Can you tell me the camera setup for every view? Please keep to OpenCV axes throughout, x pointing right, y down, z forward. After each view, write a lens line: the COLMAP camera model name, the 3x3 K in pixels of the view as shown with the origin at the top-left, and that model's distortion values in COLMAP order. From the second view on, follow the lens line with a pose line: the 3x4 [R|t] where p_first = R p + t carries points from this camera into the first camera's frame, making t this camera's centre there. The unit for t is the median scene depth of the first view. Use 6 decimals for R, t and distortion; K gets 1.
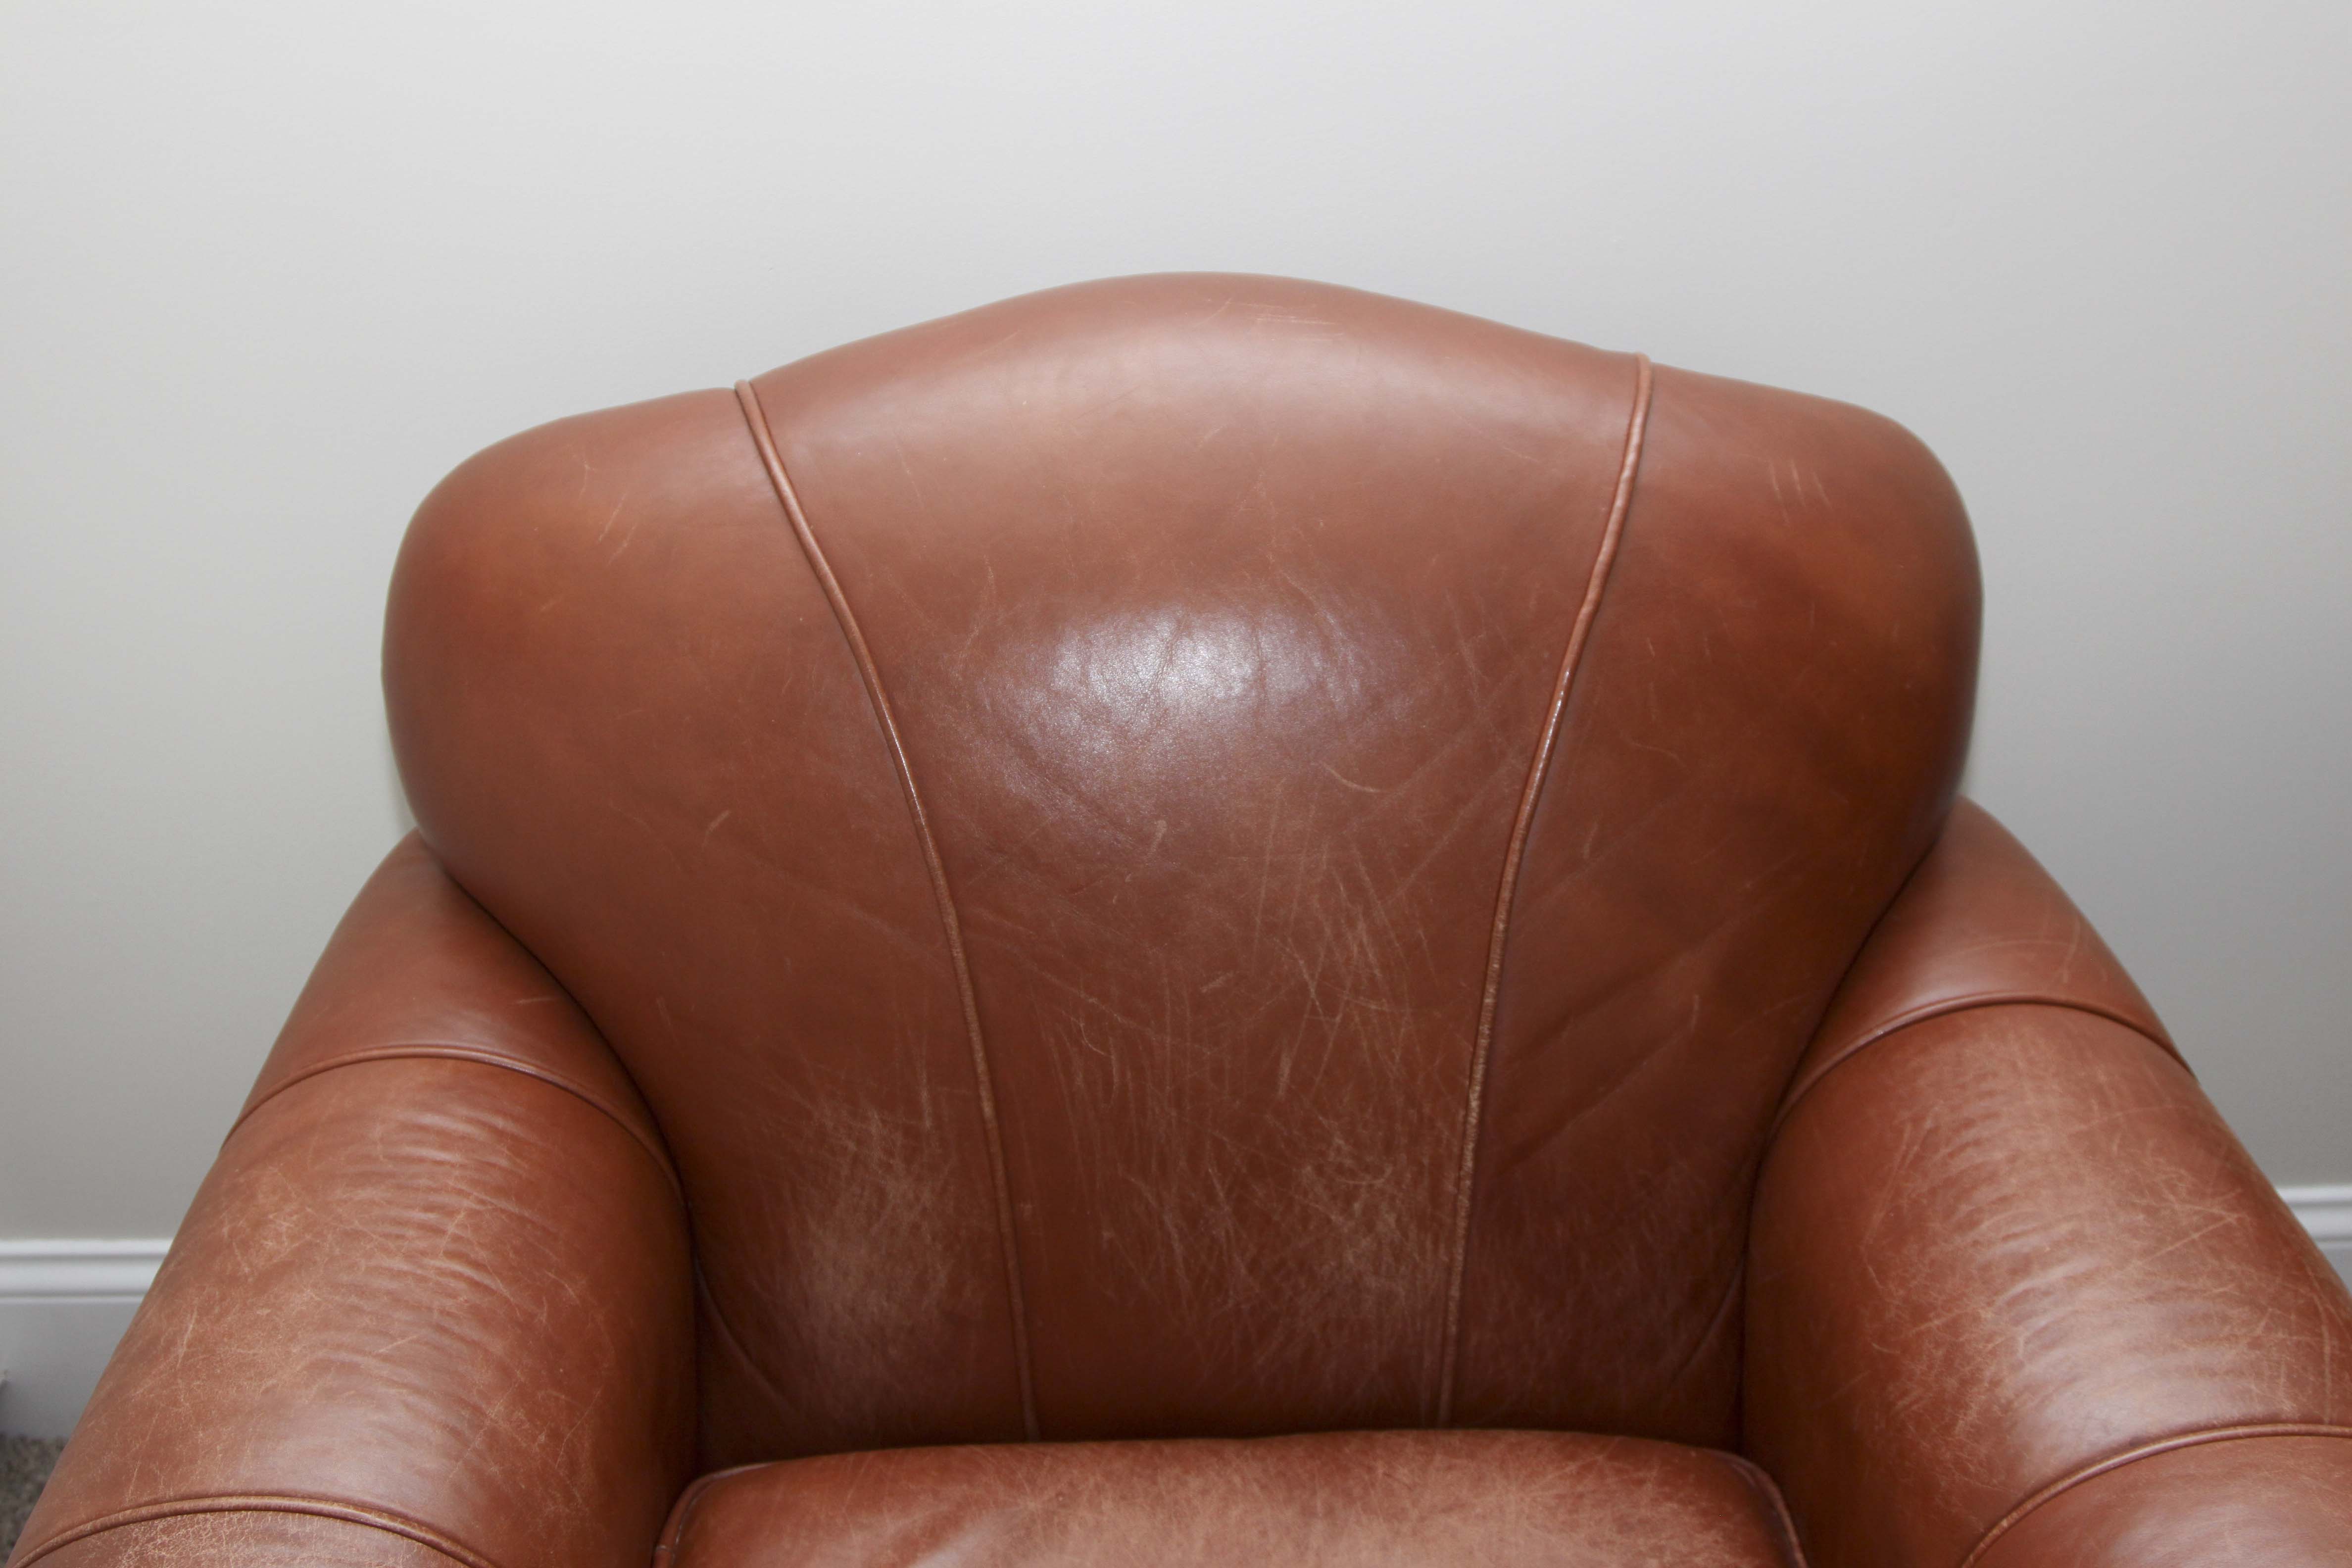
lens RADIAL K [[2698.9, 0, 1176.0], [0, 2698.9, 784.0], [0, 0, 1]] dist [-0.123016, 0.090751]
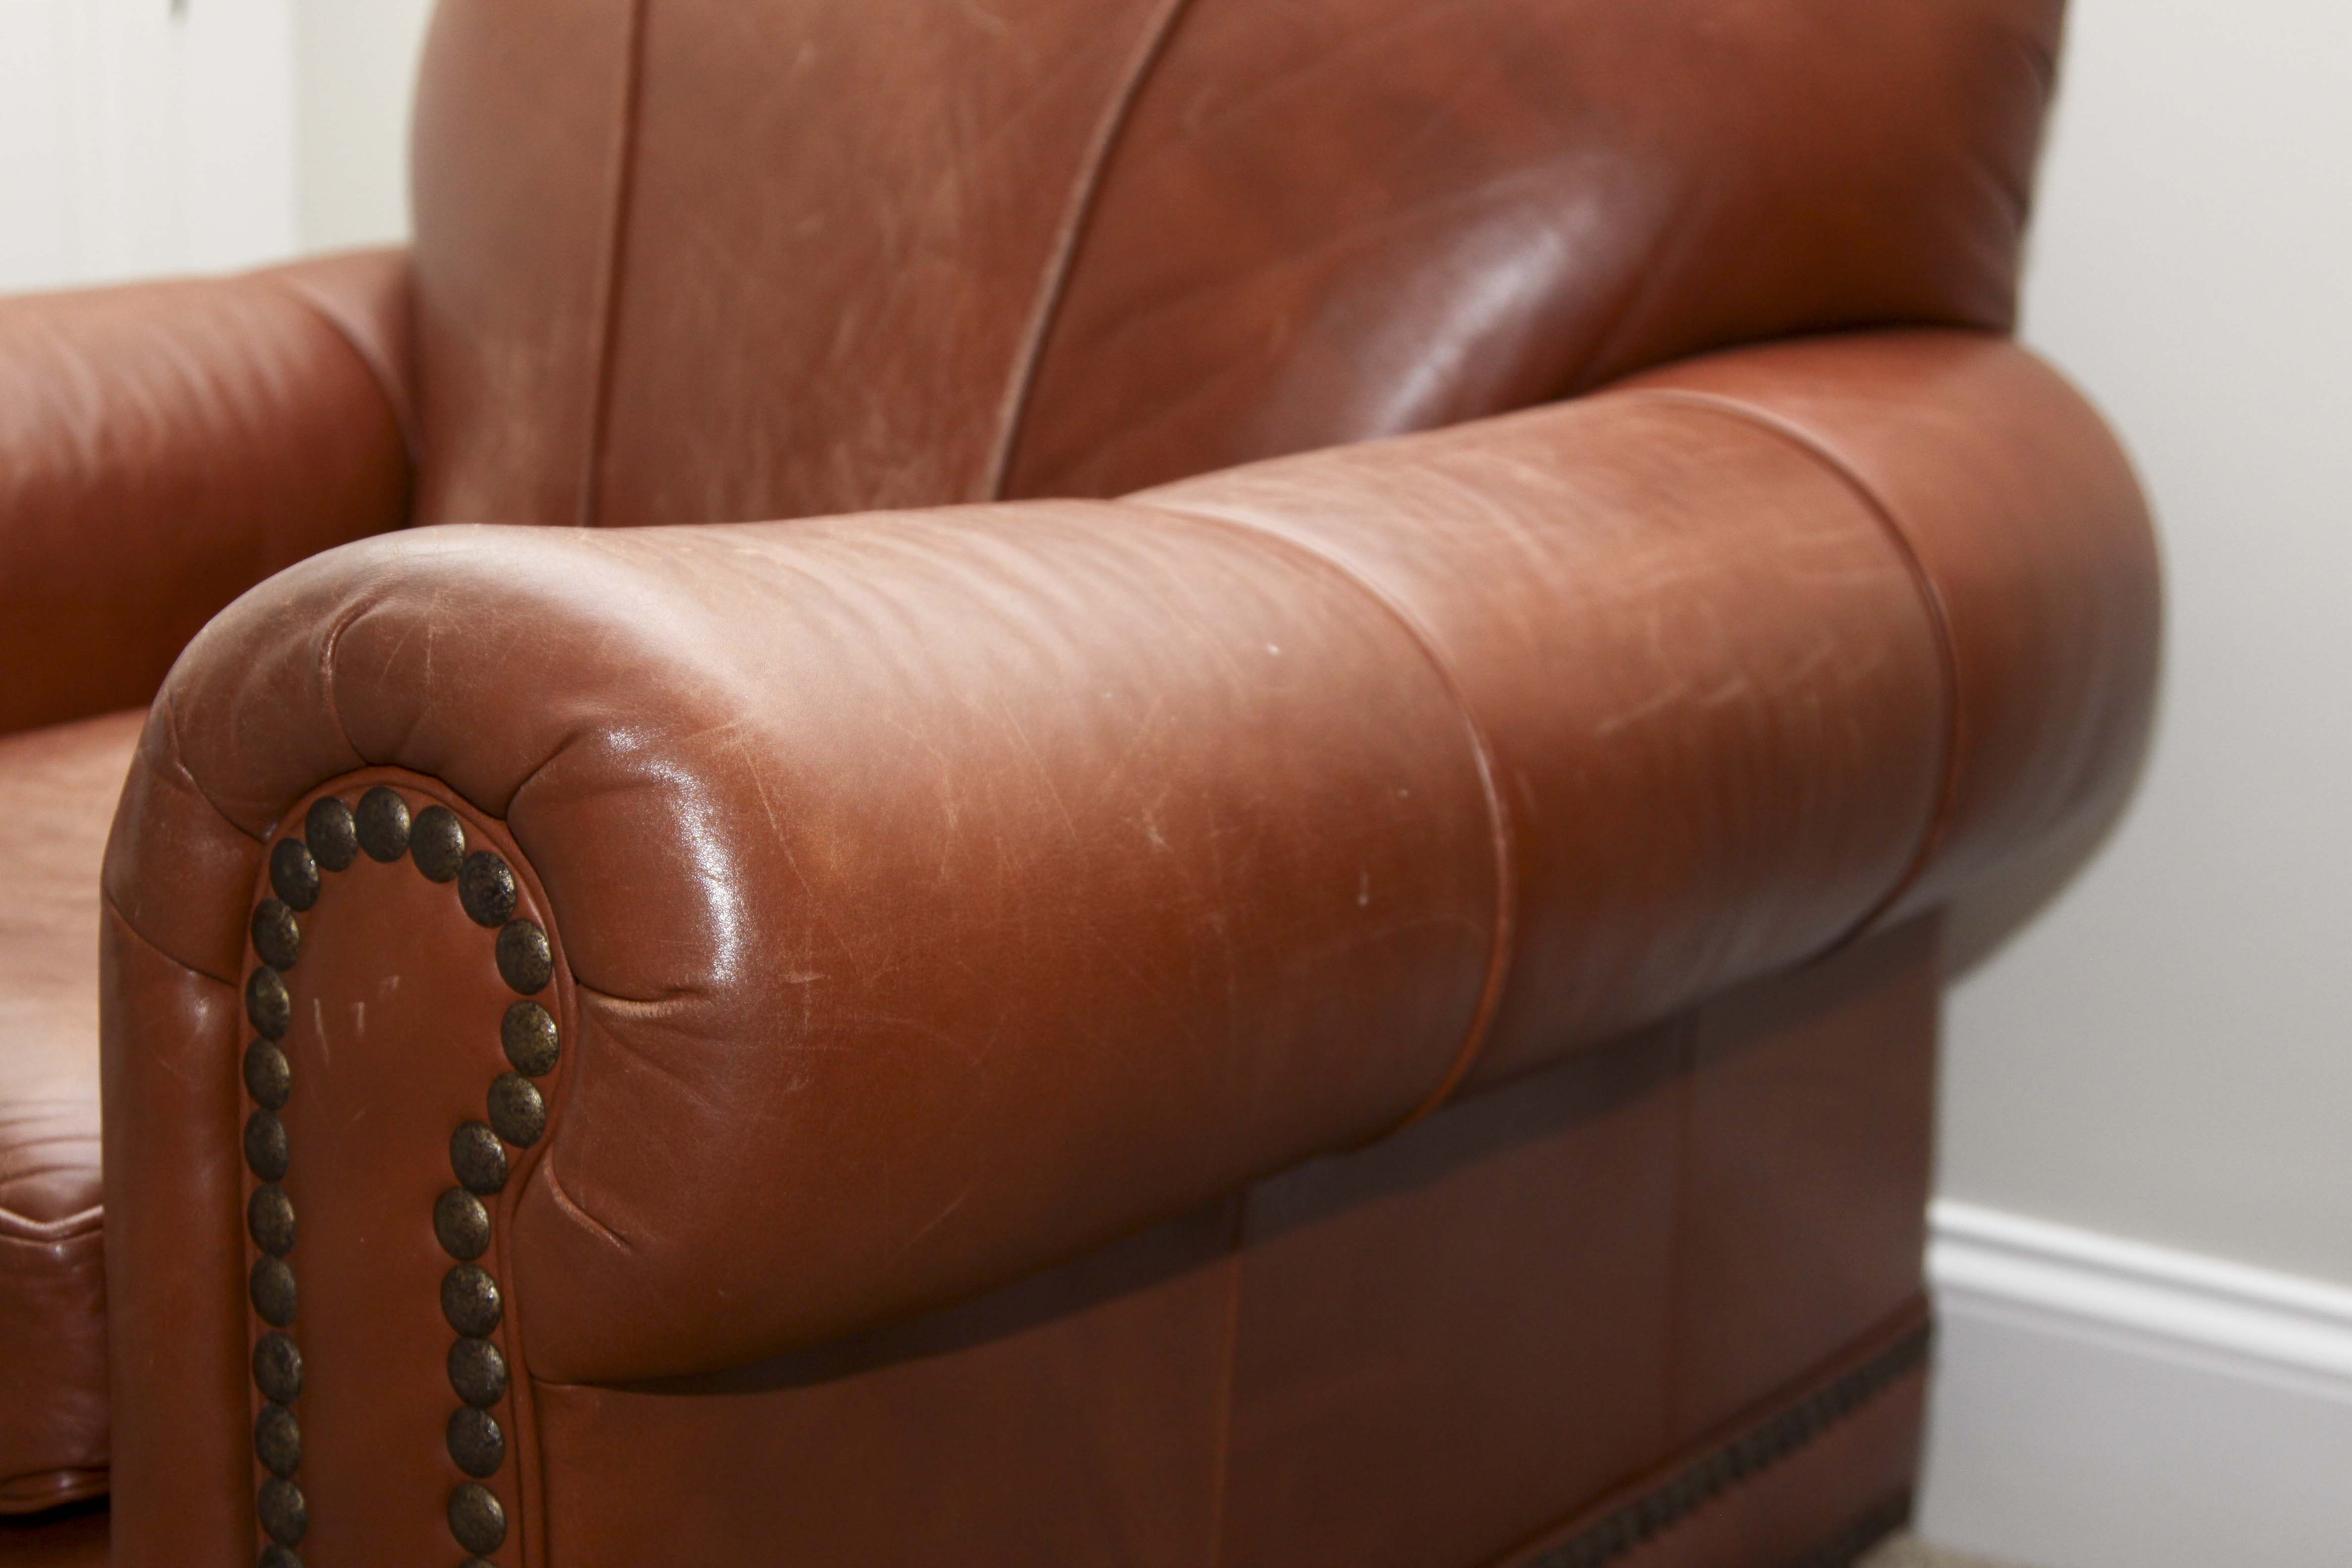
lens RADIAL K [[4283.8, 0, 1176.0], [0, 4283.8, 784.0], [0, 0, 1]] dist [0.026418, 0.155862]
pose [[0.771279, 0.140686, -0.620755, 1.019509], [-0.304864, 0.937773, -0.166254, 0.448403], [0.558737, 0.317474, 0.766174, 0.042945]]
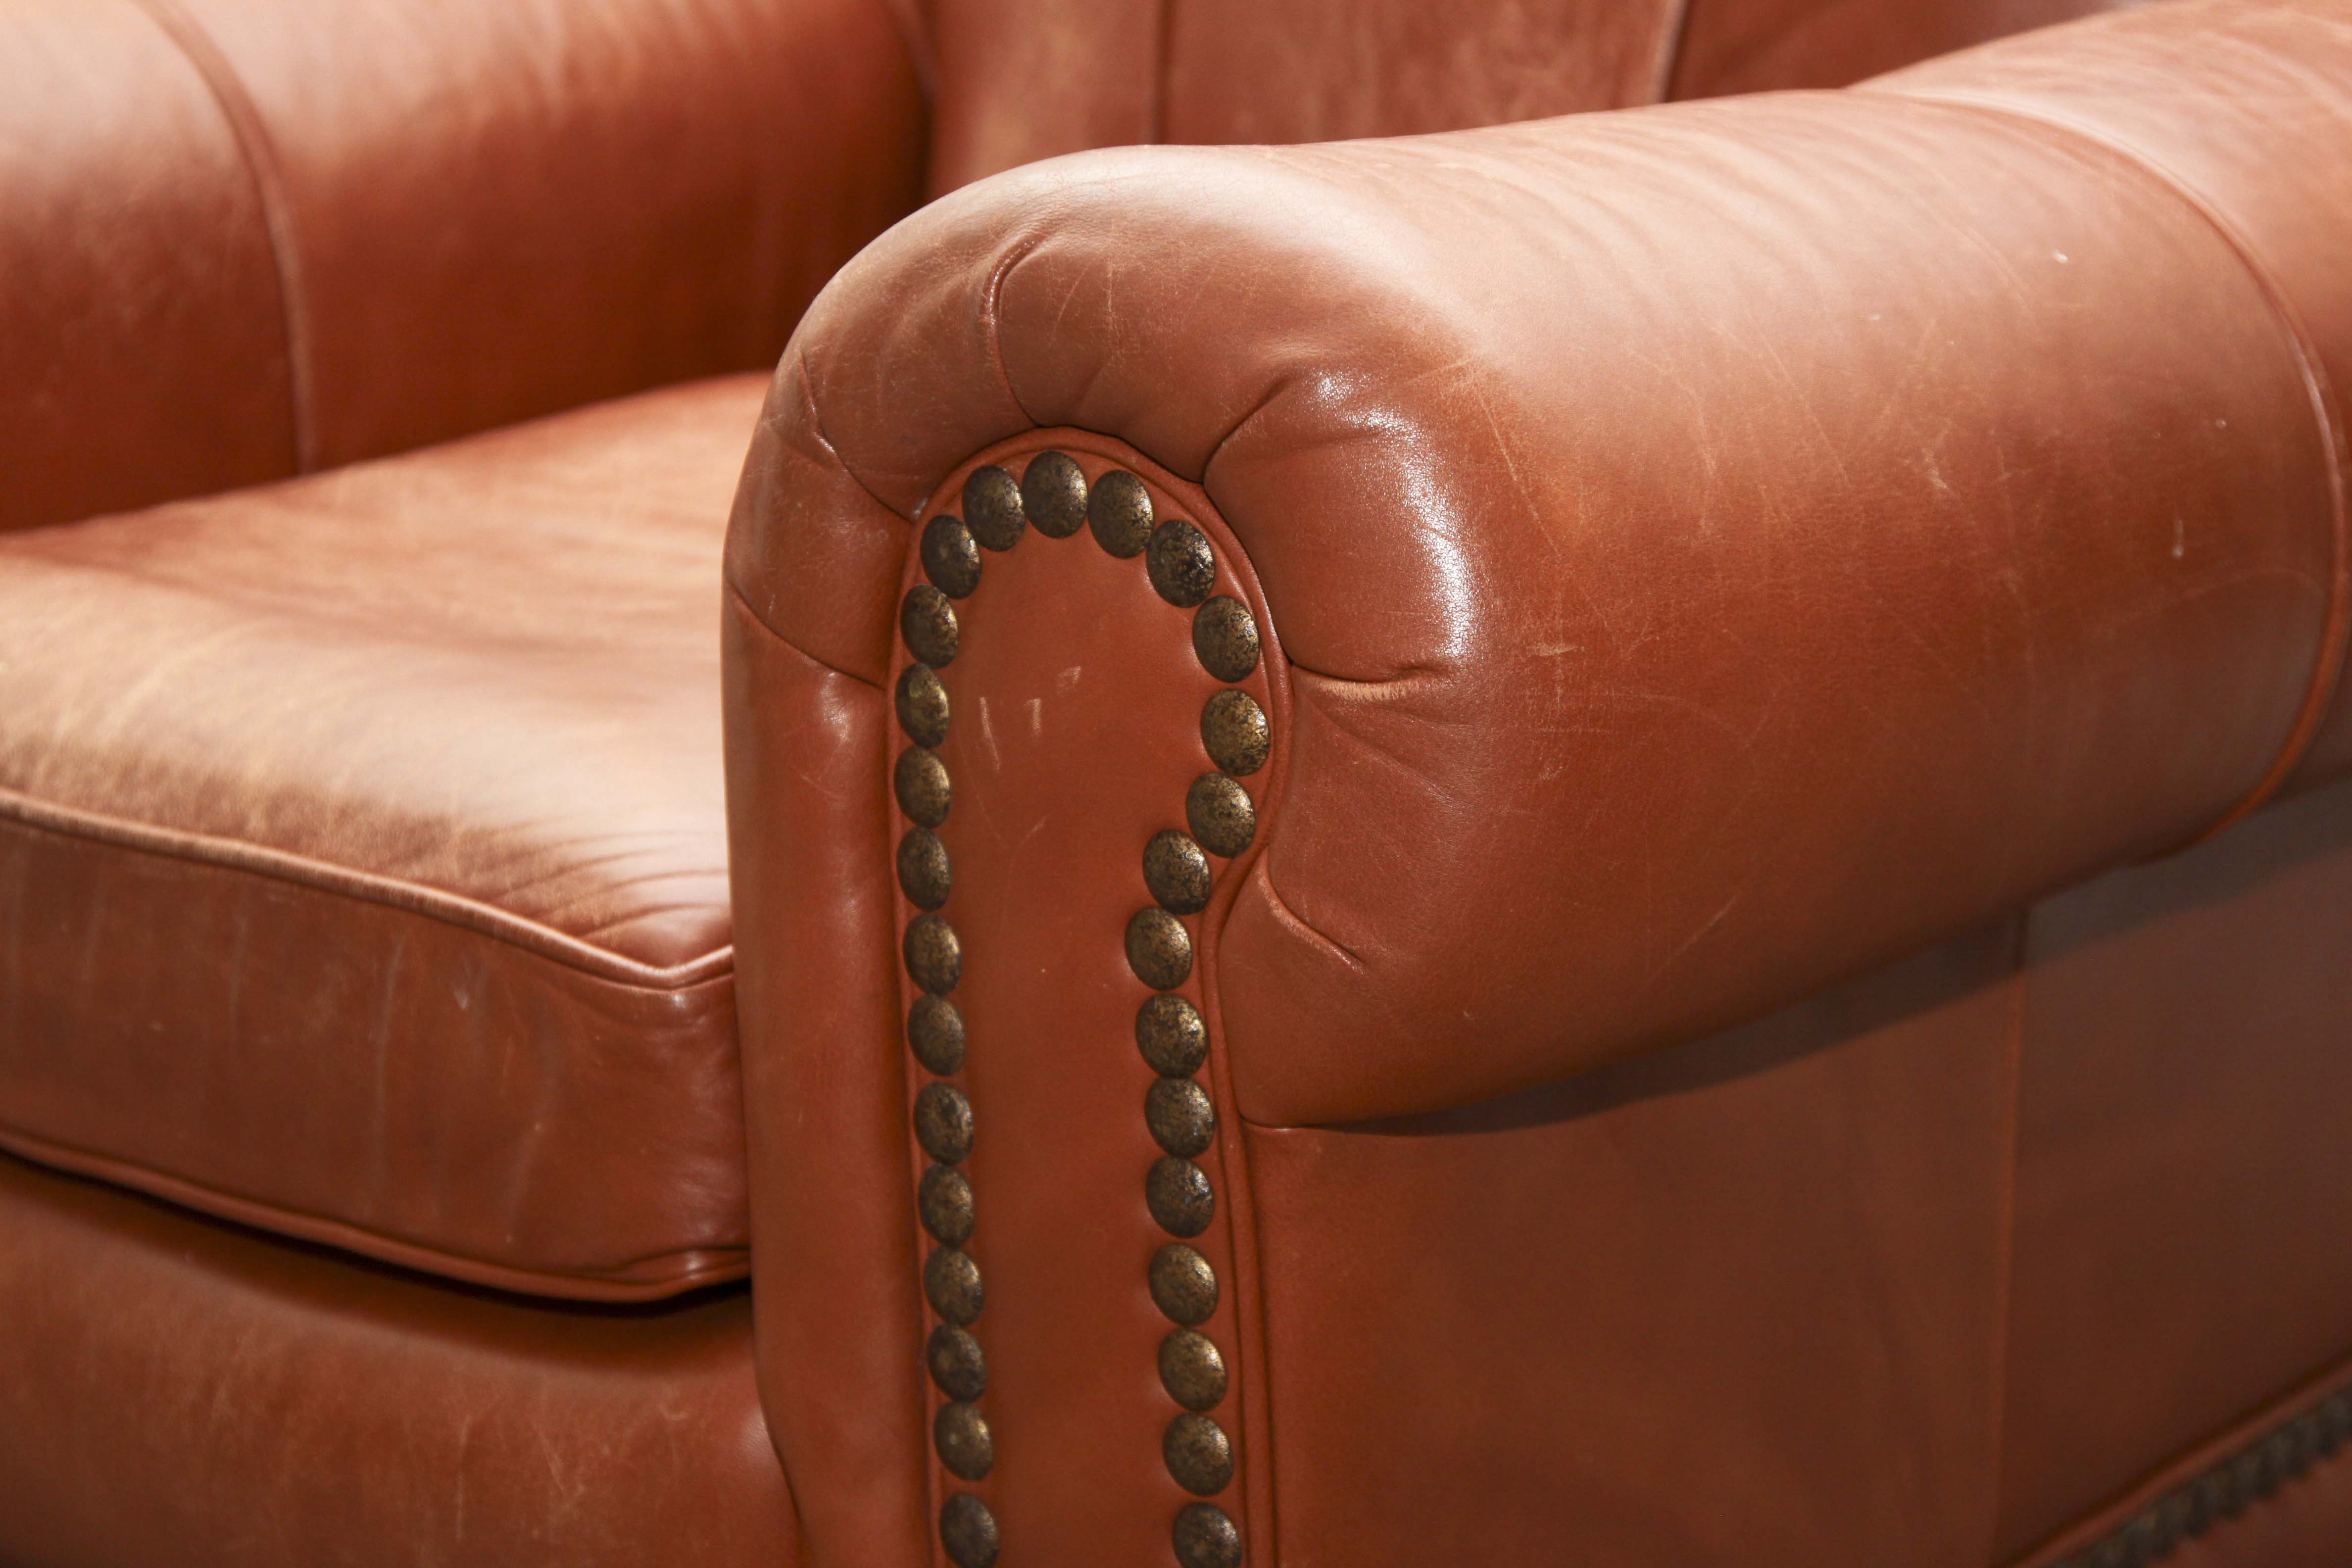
lens RADIAL K [[5674.4, 0, 1187.2], [0, 5674.4, 778.4], [0, 0, 1]] dist [0.128980, 0.846019]
pose [[0.712251, 0.149302, -0.685863, 1.071954], [-0.287701, 0.953364, -0.091237, 0.494001], [0.640255, 0.262307, 0.721989, -0.077556]]
